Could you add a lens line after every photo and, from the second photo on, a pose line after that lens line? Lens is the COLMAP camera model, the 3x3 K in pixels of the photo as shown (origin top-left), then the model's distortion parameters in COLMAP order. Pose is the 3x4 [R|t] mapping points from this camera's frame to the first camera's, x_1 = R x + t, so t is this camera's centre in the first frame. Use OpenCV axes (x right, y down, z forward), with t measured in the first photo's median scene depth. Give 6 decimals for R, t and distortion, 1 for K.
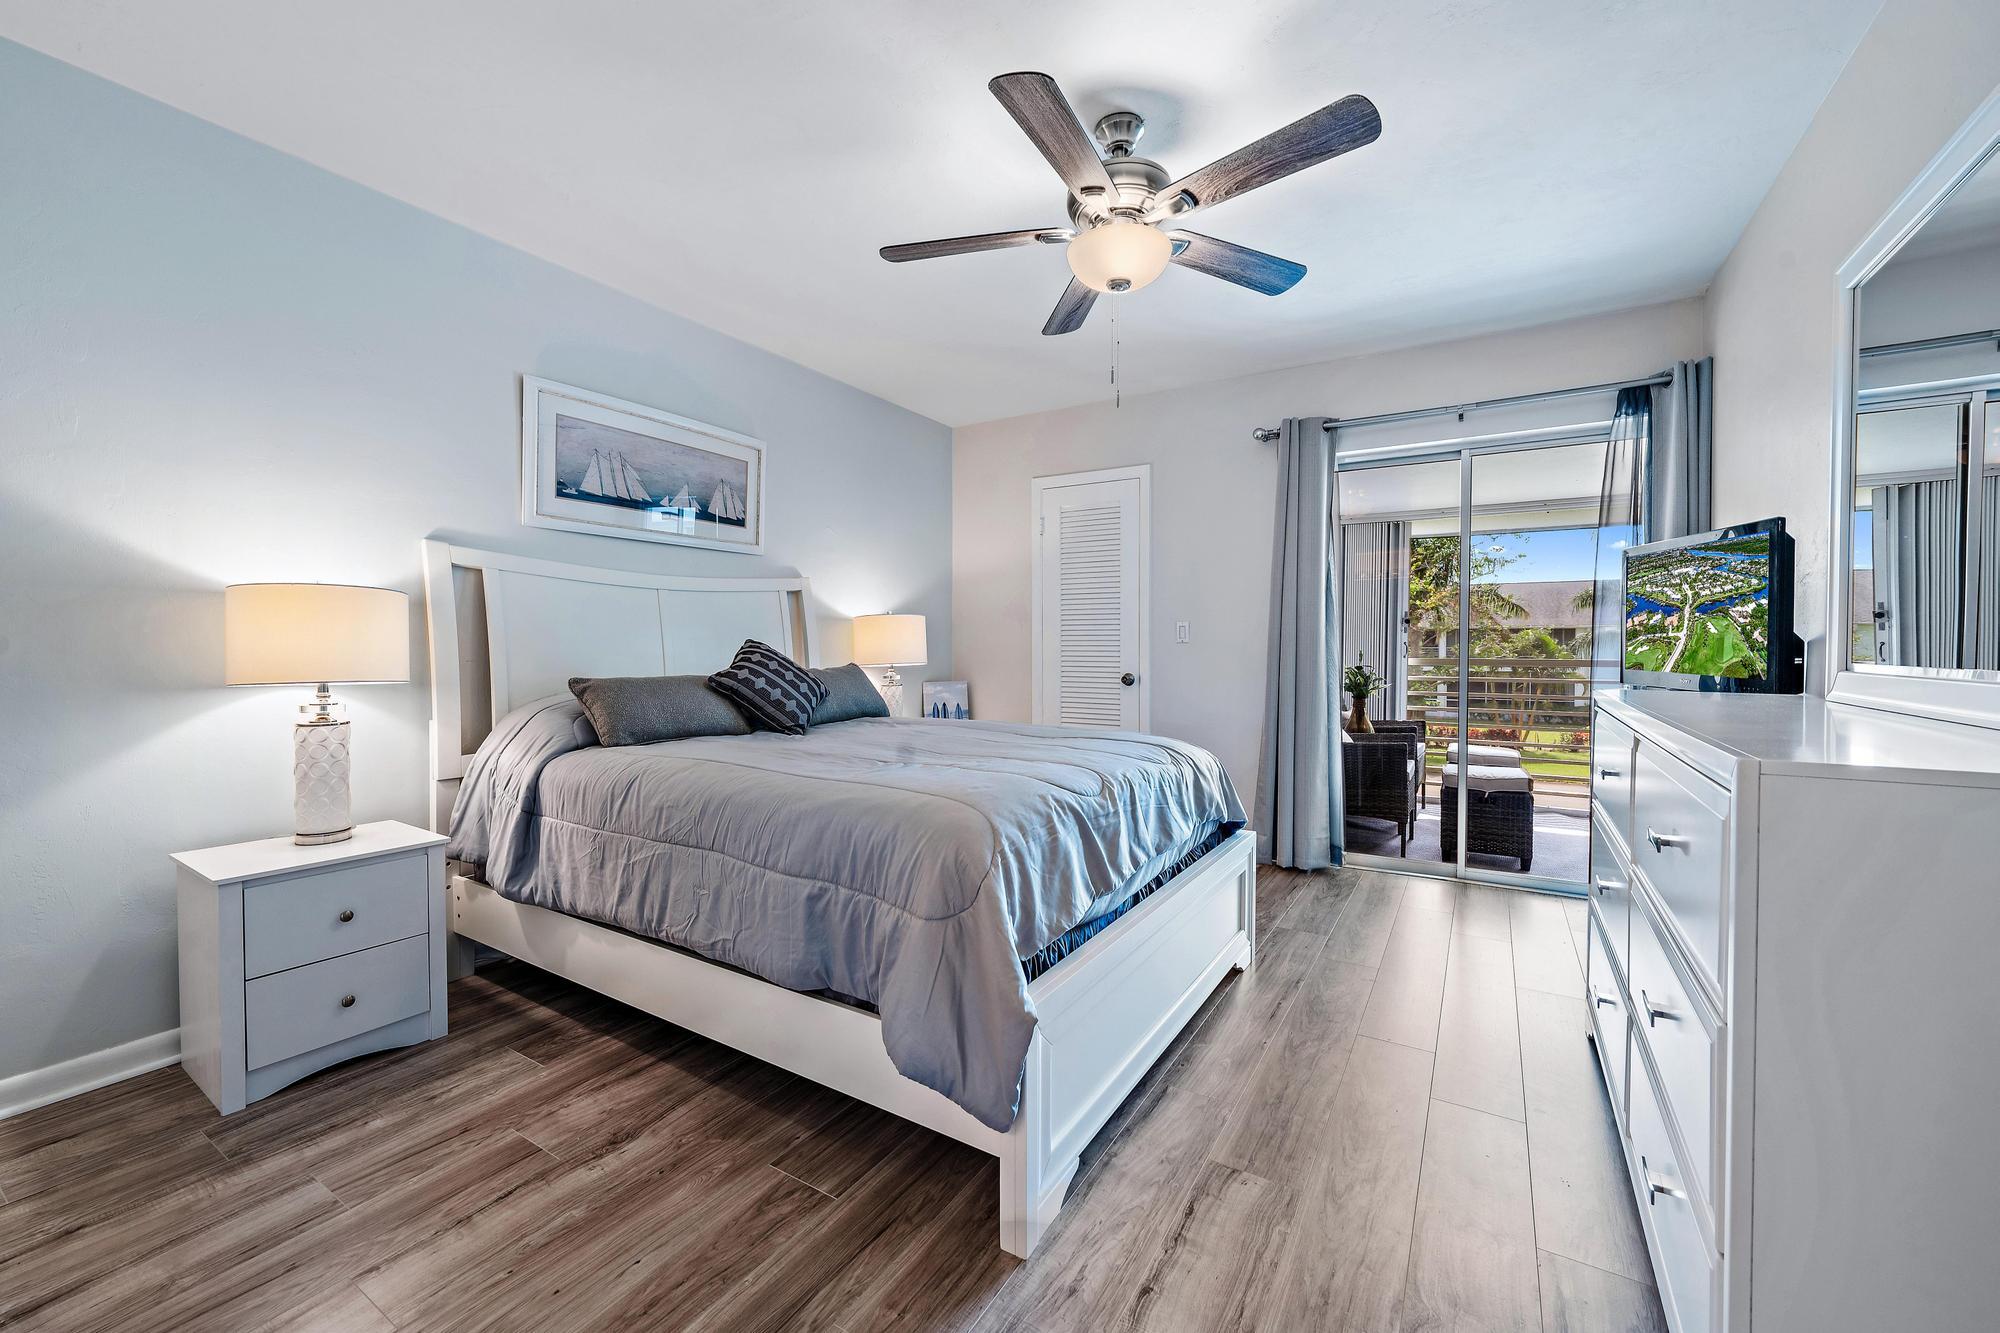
lens RADIAL K [[760.8, 0, 982.6], [0, 760.8, 659.0], [0, 0, 1]] dist [-0.002976, 0.000489]
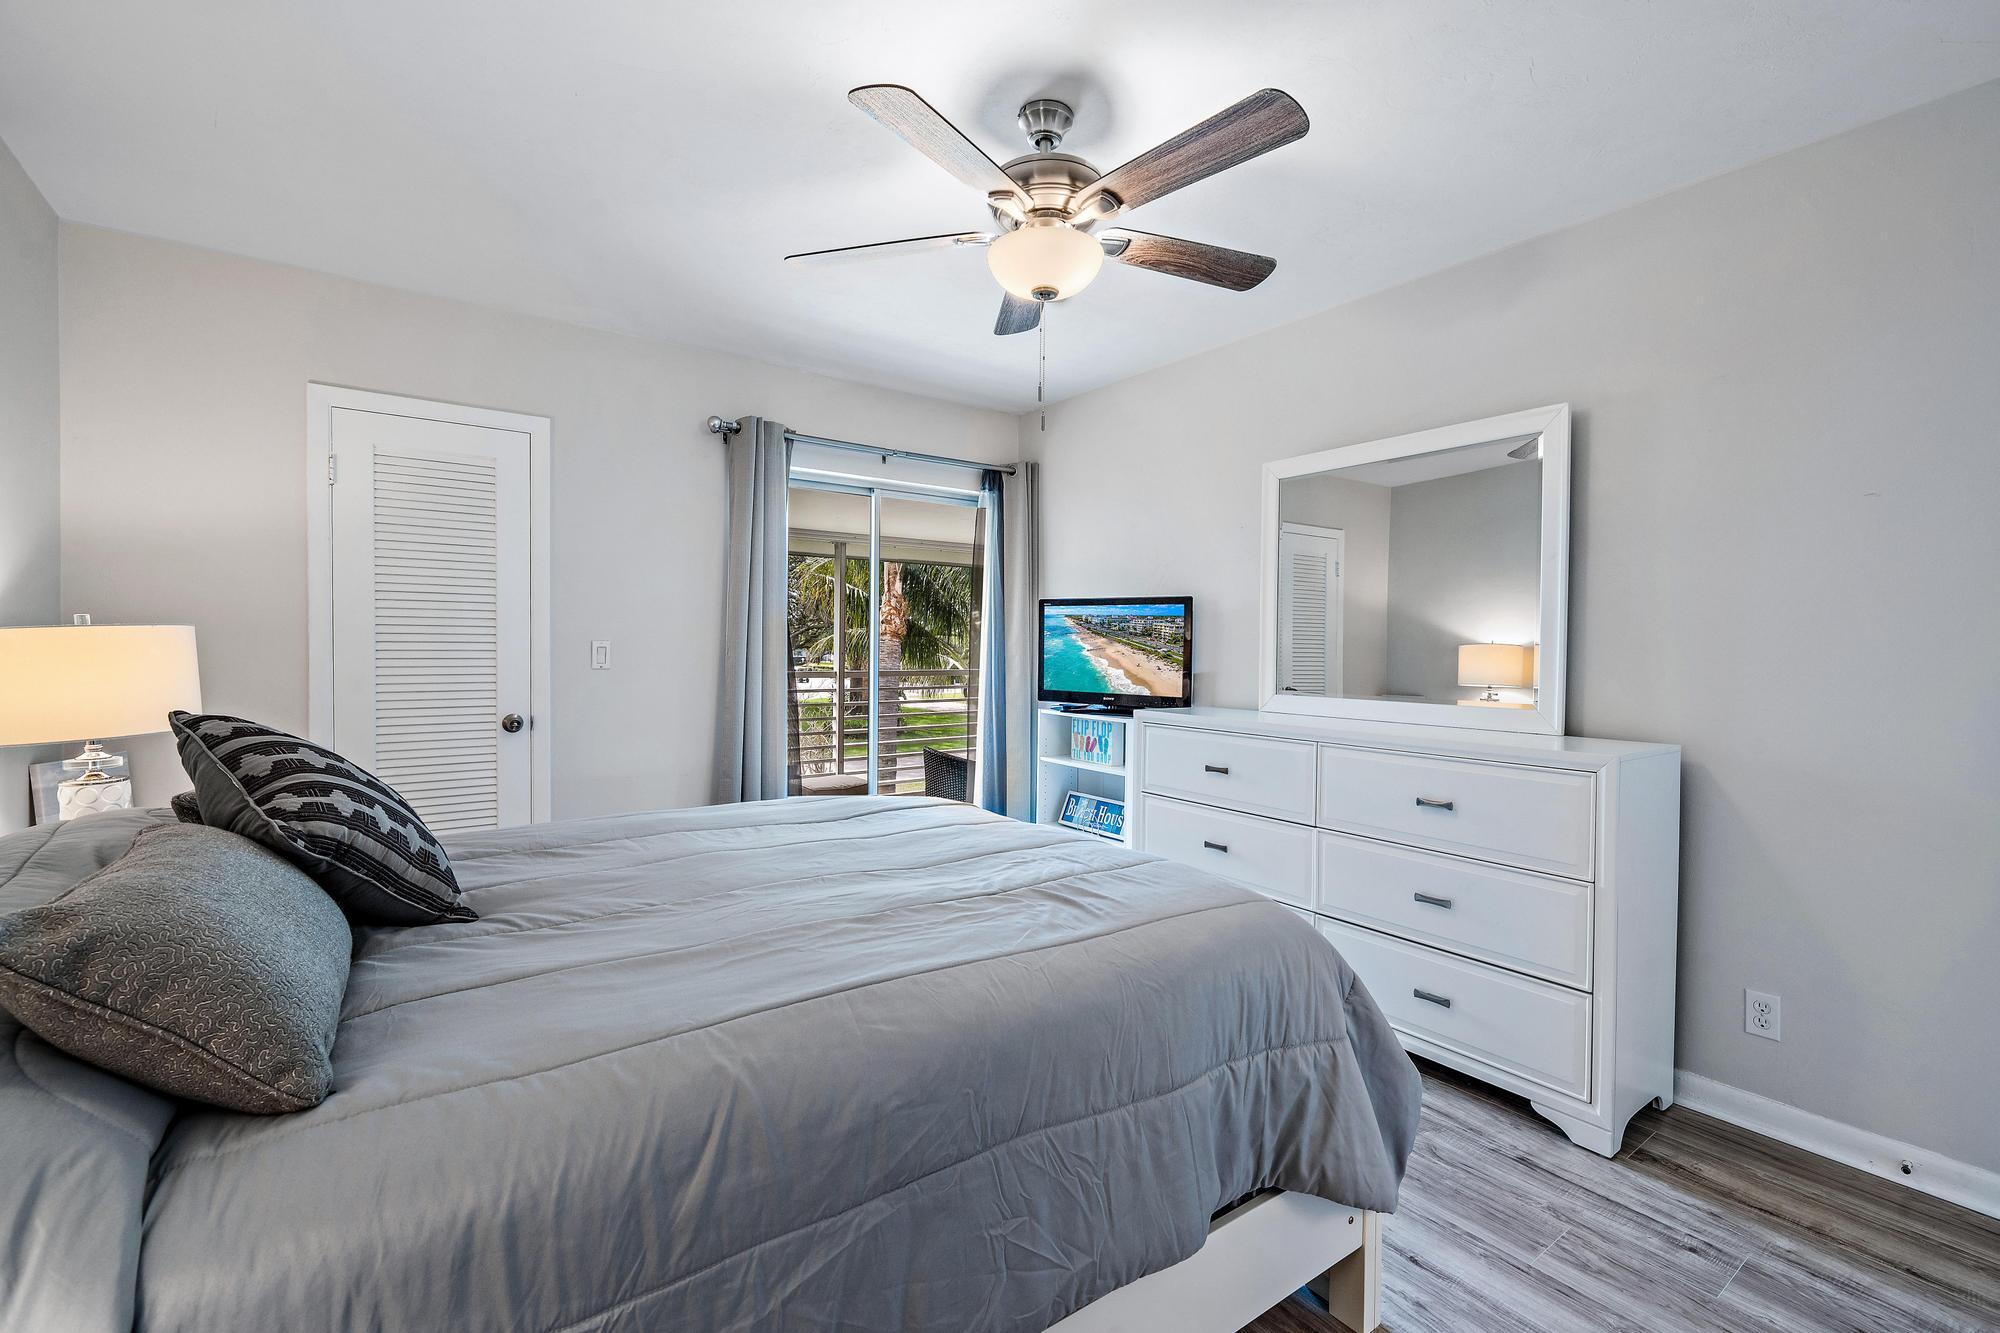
lens RADIAL K [[864.4, 0, 980.5], [0, 864.4, 663.0], [0, 0, 1]] dist [-0.002727, 0.000907]
pose [[0.396640, -0.016783, 0.917821, -0.488632], [0.009596, 0.999854, 0.014136, -0.047331], [-0.917924, 0.003200, 0.396743, 0.417800]]
